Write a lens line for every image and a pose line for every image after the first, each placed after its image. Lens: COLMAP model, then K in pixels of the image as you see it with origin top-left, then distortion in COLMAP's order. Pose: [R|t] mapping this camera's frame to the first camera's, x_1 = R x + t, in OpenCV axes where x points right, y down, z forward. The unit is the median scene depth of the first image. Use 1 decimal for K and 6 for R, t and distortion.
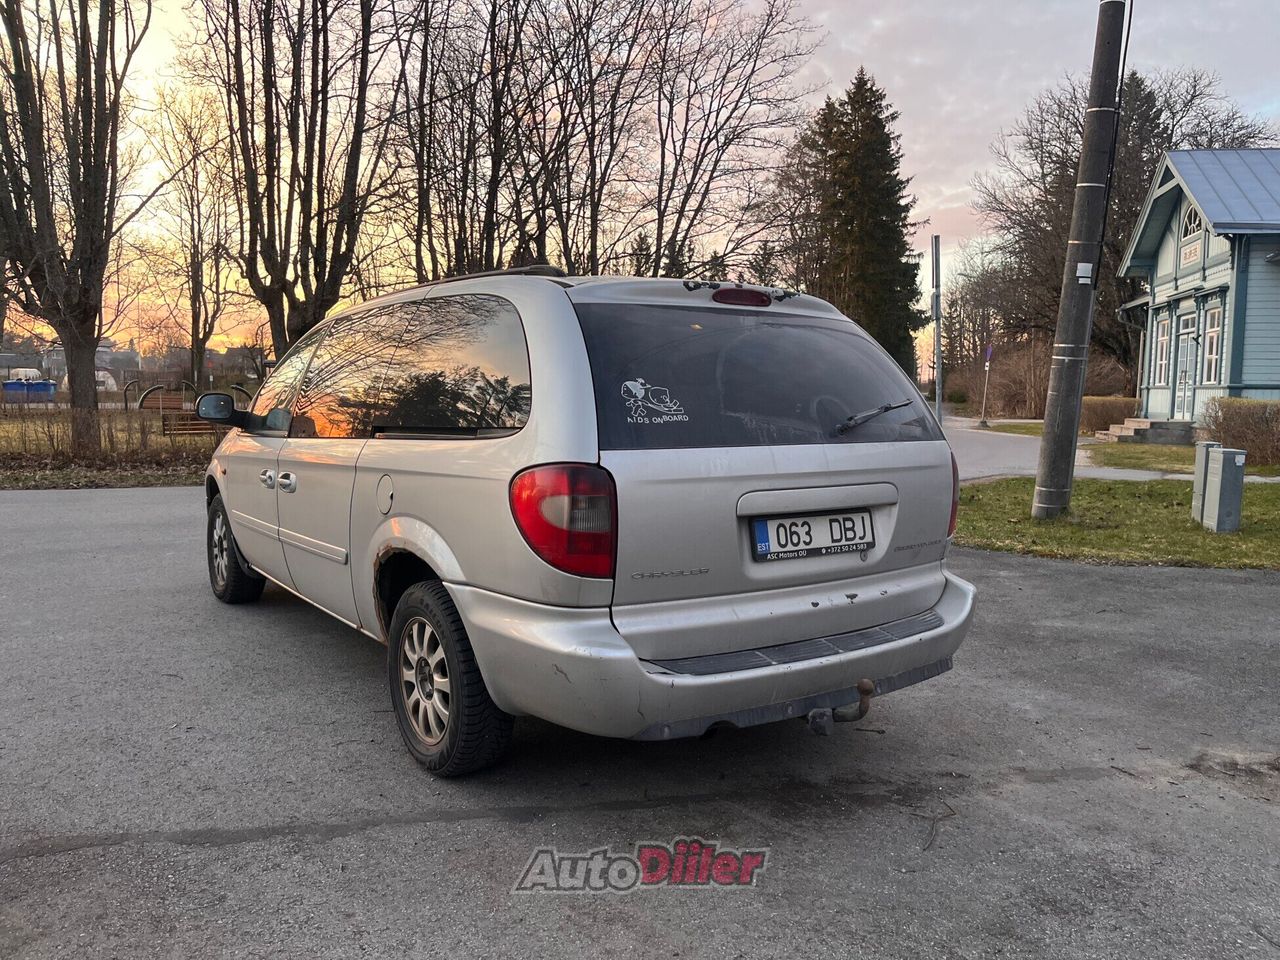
lens RADIAL K [[964.3, 0, 646.6], [0, 964.3, 476.3], [0, 0, 1]] dist [0.053648, -0.081872]
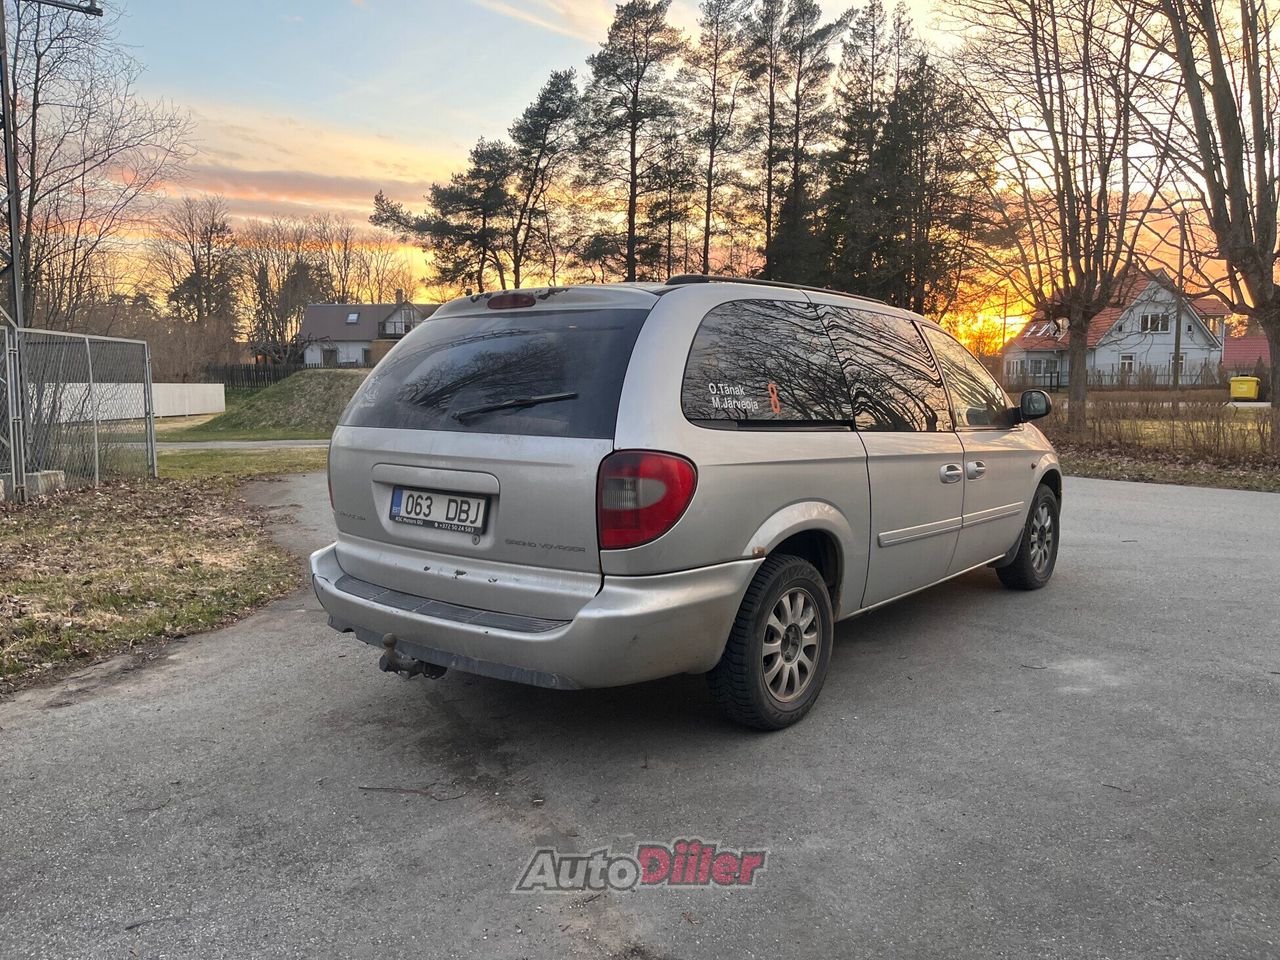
lens RADIAL K [[964.3, 0, 646.6], [0, 964.3, 476.3], [0, 0, 1]] dist [0.053648, -0.081872]
pose [[0.260658, 0.081621, -0.961975, 1.298776], [-0.080008, 0.994819, 0.062729, -0.068711], [0.962110, 0.060615, 0.265838, 0.903578]]
